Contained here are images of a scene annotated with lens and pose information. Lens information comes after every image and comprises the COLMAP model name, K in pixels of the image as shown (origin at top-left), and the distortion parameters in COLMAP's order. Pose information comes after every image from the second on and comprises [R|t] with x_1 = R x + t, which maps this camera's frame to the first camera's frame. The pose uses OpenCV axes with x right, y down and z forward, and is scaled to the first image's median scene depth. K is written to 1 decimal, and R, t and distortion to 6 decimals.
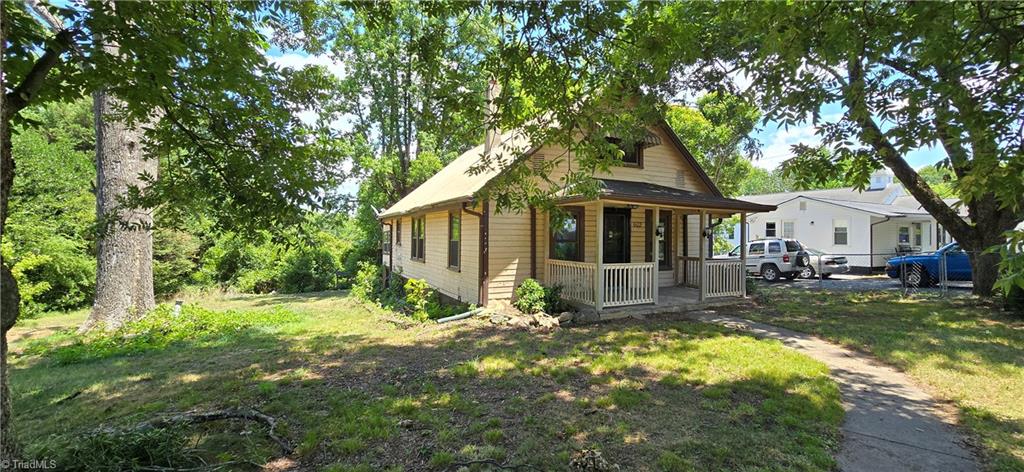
lens RADIAL K [[420.3, 0, 513.6], [0, 420.3, 236.8], [0, 0, 1]] dist [-0.014635, -0.000130]
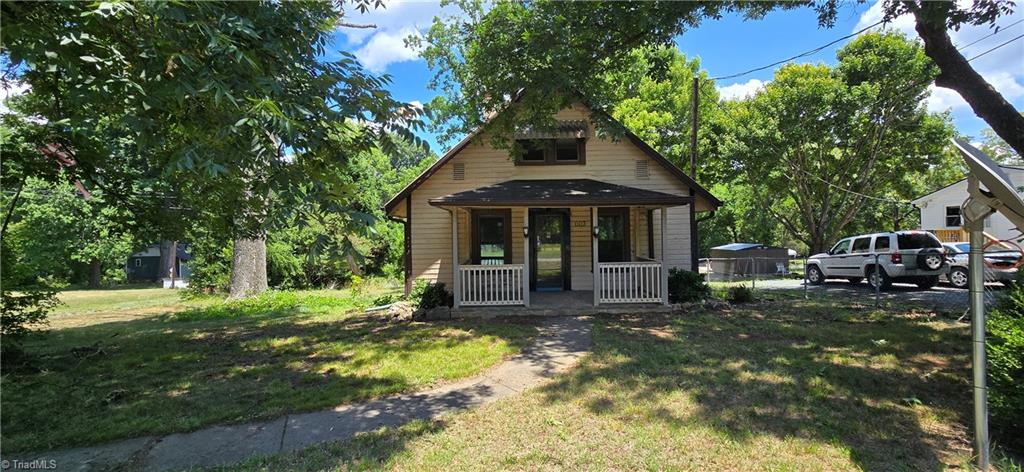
lens RADIAL K [[420.3, 0, 516.7], [0, 420.3, 235.8], [0, 0, 1]] dist [-0.014635, -0.000130]
pose [[0.897607, -0.020231, -0.440333, 0.581150], [0.023341, 0.999726, 0.001648, -0.006047], [0.440179, -0.011757, 0.897833, 0.077797]]
